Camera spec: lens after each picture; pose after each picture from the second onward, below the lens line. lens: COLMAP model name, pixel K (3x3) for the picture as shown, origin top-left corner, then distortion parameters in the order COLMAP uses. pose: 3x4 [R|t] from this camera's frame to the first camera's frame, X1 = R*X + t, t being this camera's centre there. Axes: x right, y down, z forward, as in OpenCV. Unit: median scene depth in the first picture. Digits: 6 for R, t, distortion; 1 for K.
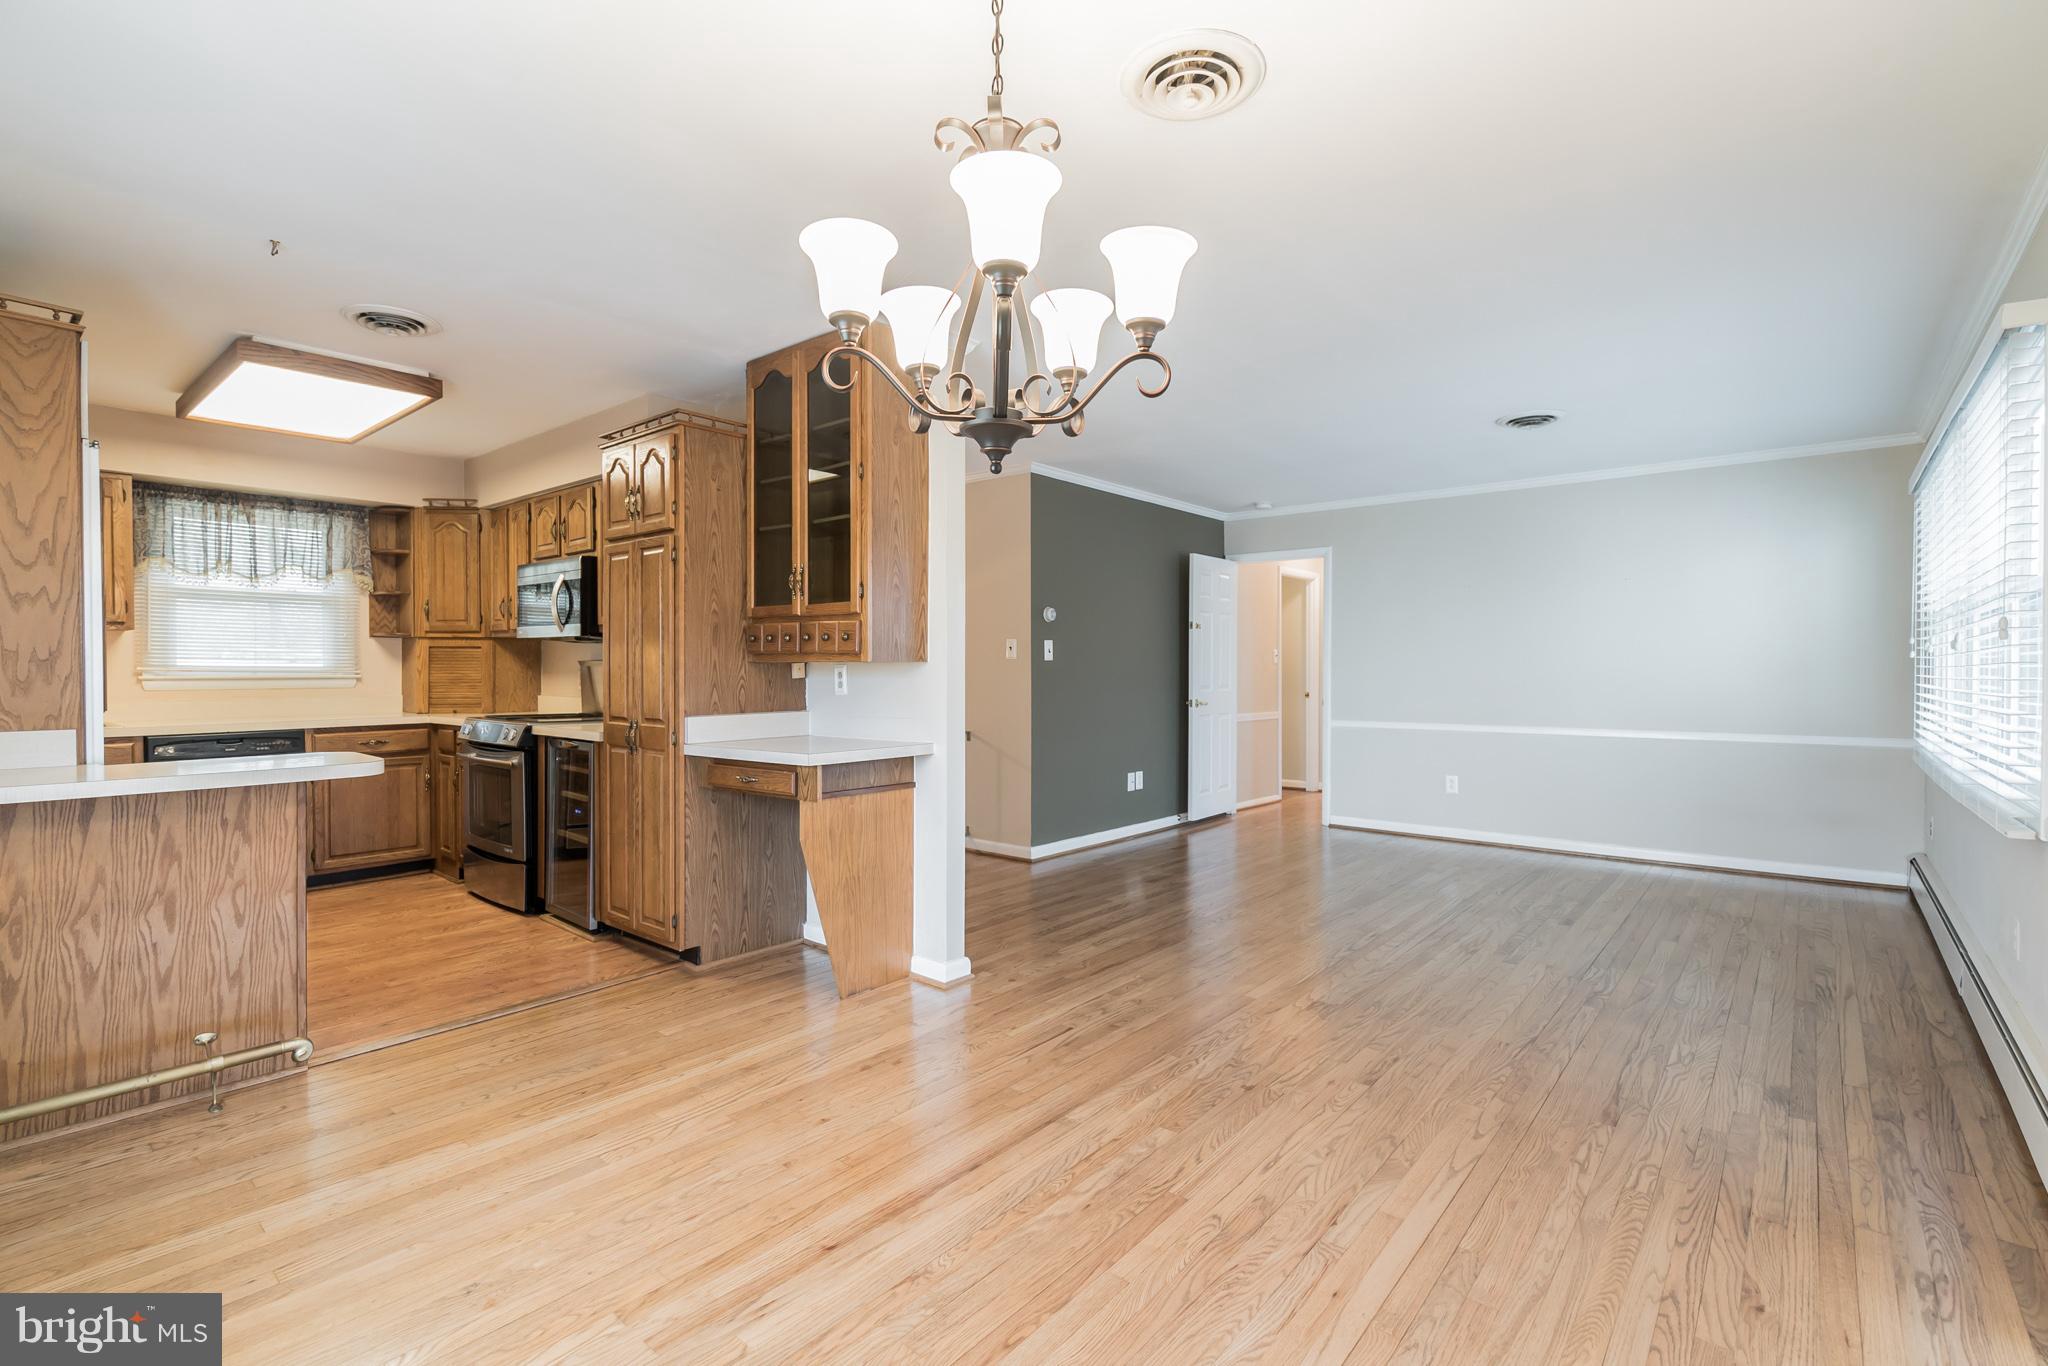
lens RADIAL K [[941.8, 0, 1027.9], [0, 941.8, 665.3], [0, 0, 1]] dist [-0.001825, -0.000111]
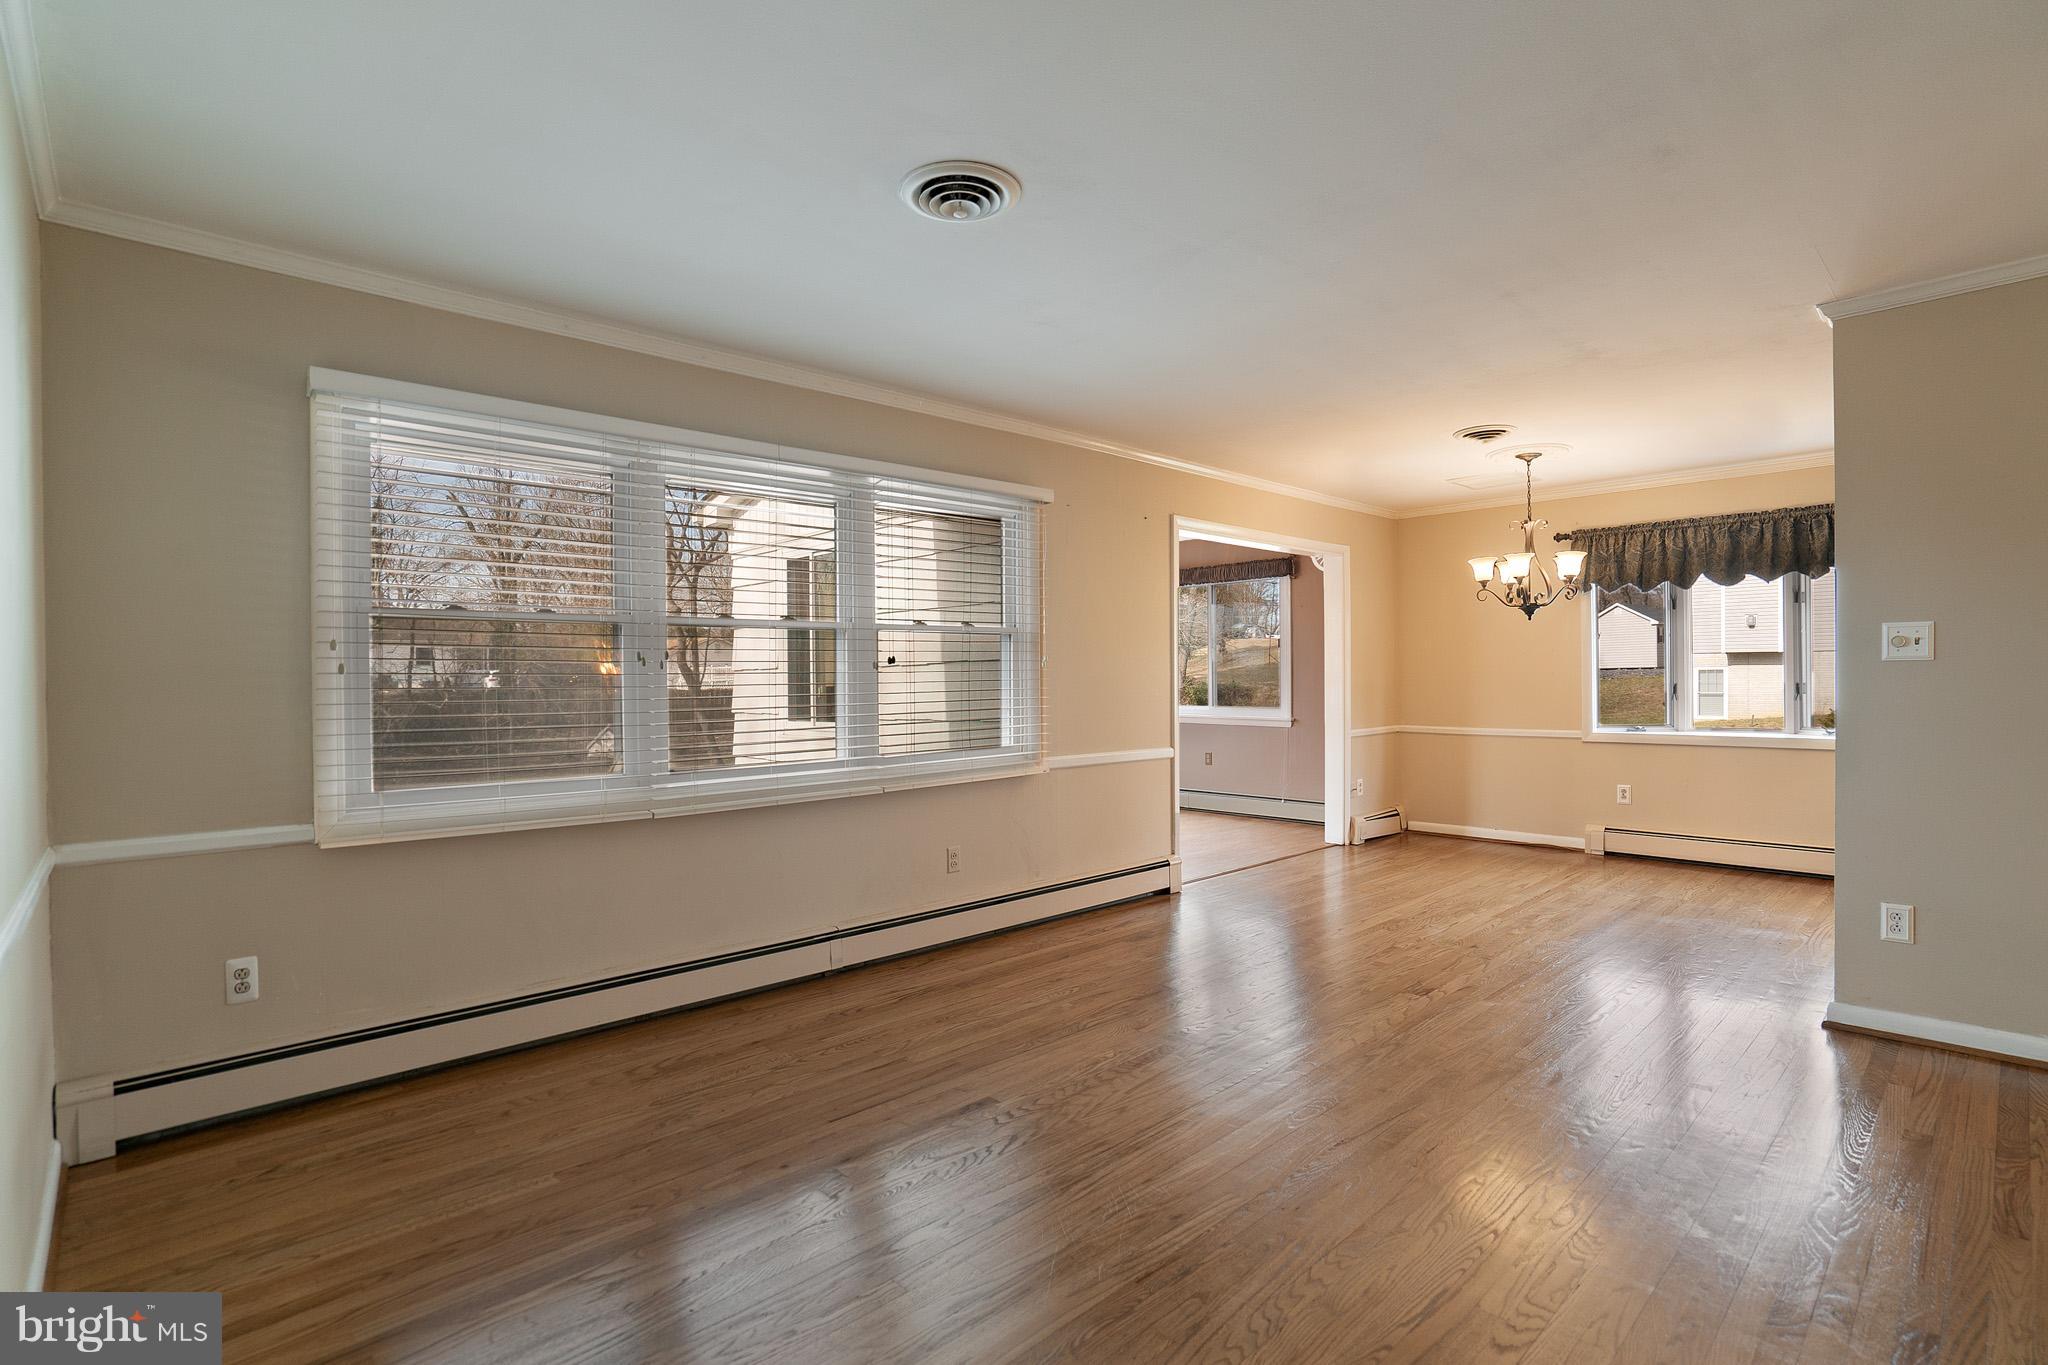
lens RADIAL K [[938.5, 0, 1018.8], [0, 938.5, 690.3], [0, 0, 1]] dist [-0.002969, 0.000714]
pose [[-0.993064, 0.000801, 0.117570, 0.760508], [0.000462, 0.999996, -0.002907, 0.015140], [-0.117572, -0.002833, -0.993060, 2.519463]]
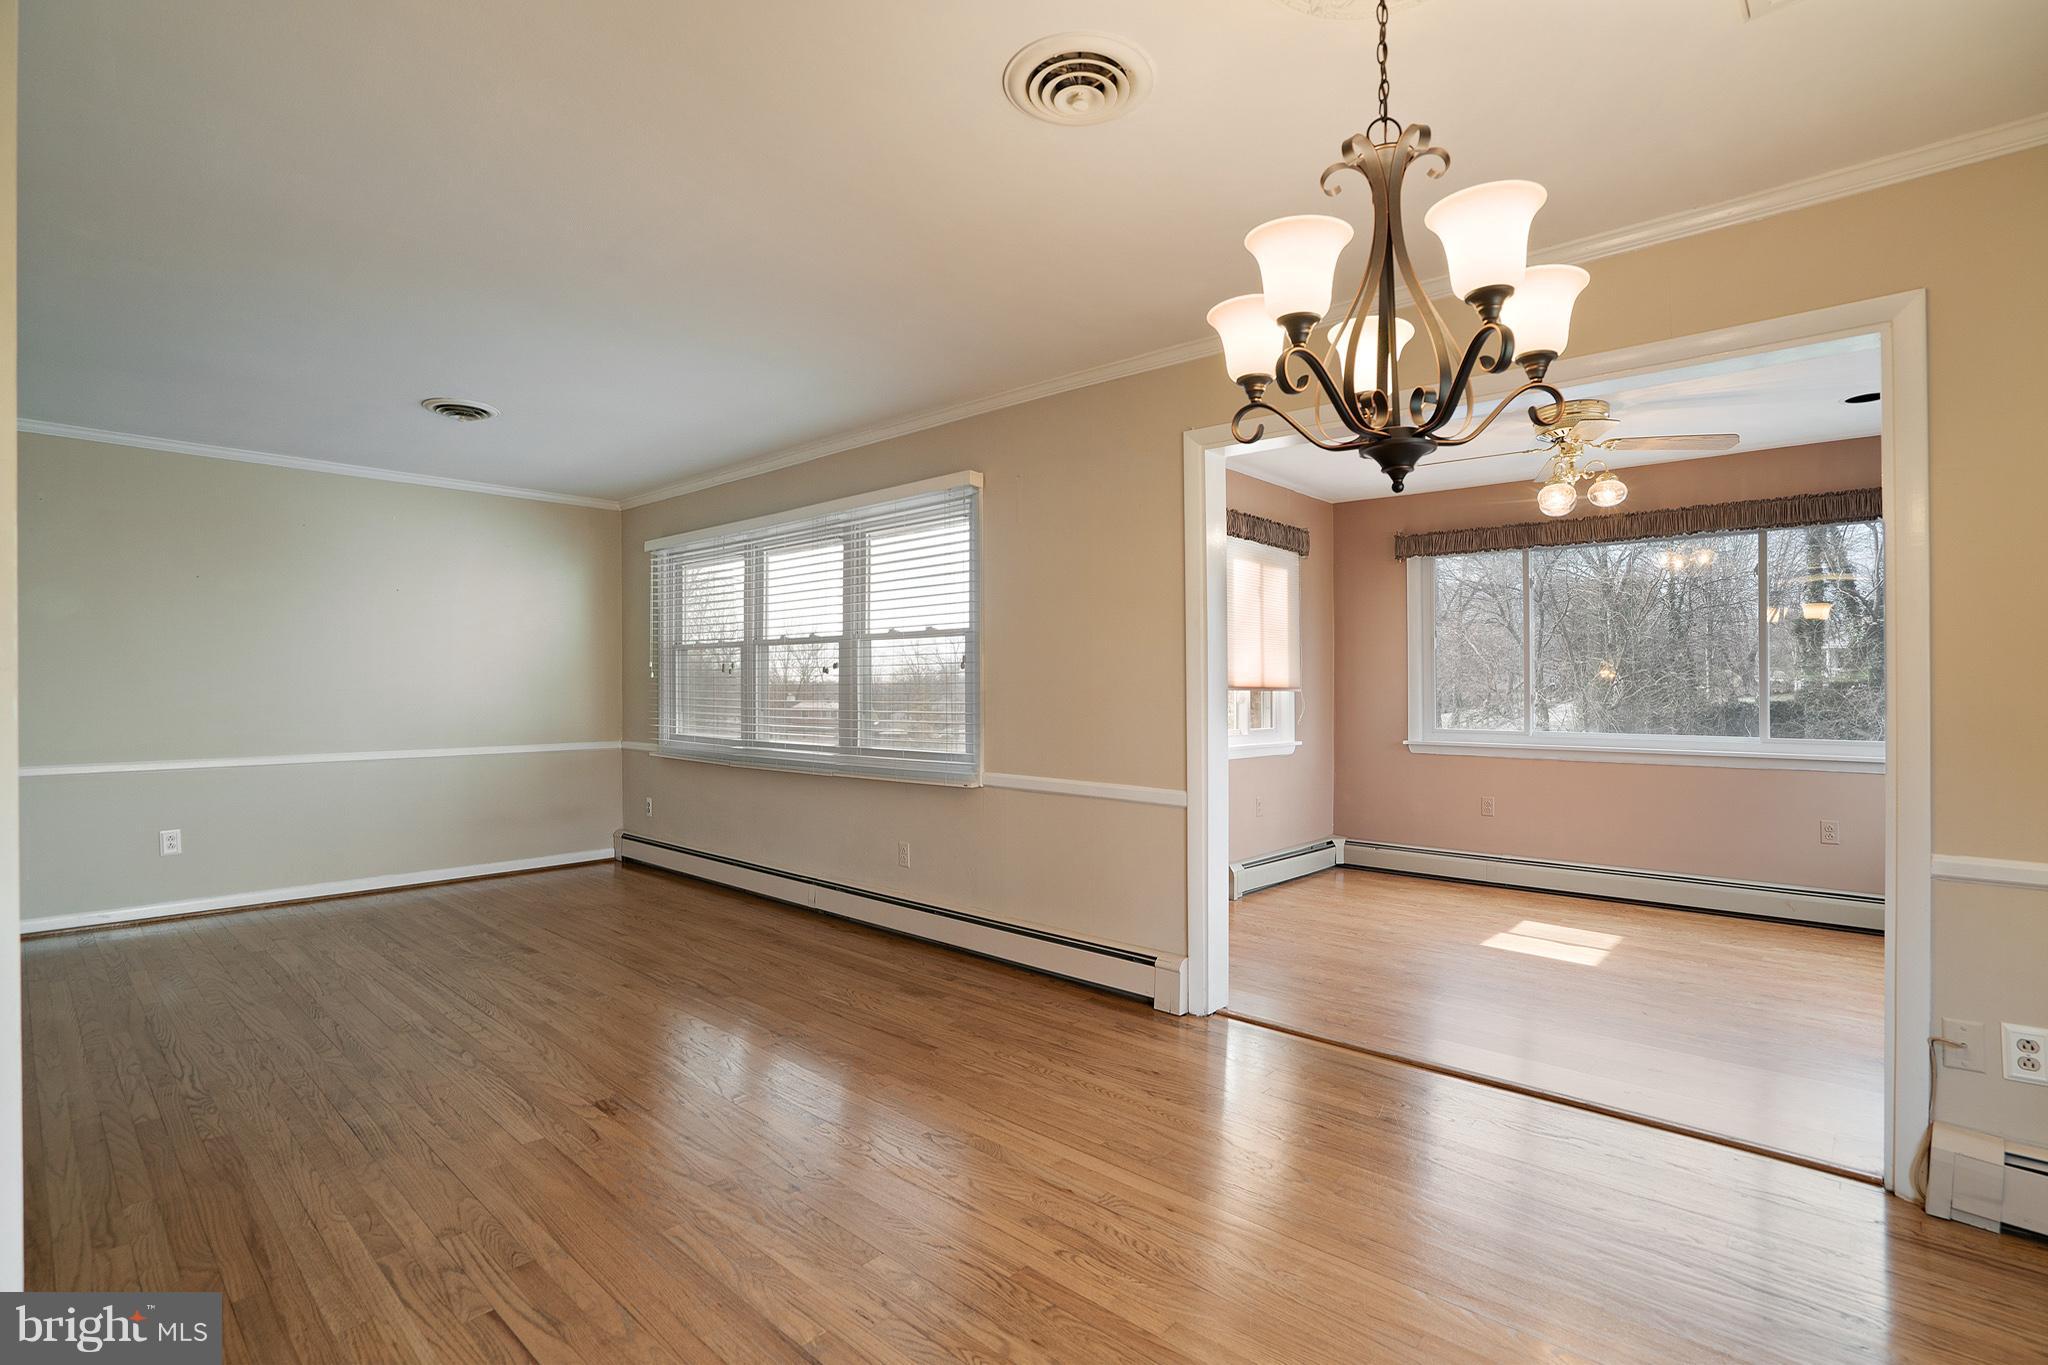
lens RADIAL K [[938.5, 0, 1018.8], [0, 938.5, 690.3], [0, 0, 1]] dist [-0.002969, 0.000714]
pose [[0.051545, 0.000743, 0.998670, -0.552900], [-0.011103, 0.999938, -0.000171, 0.005638], [-0.998609, -0.011080, 0.051550, 0.720285]]
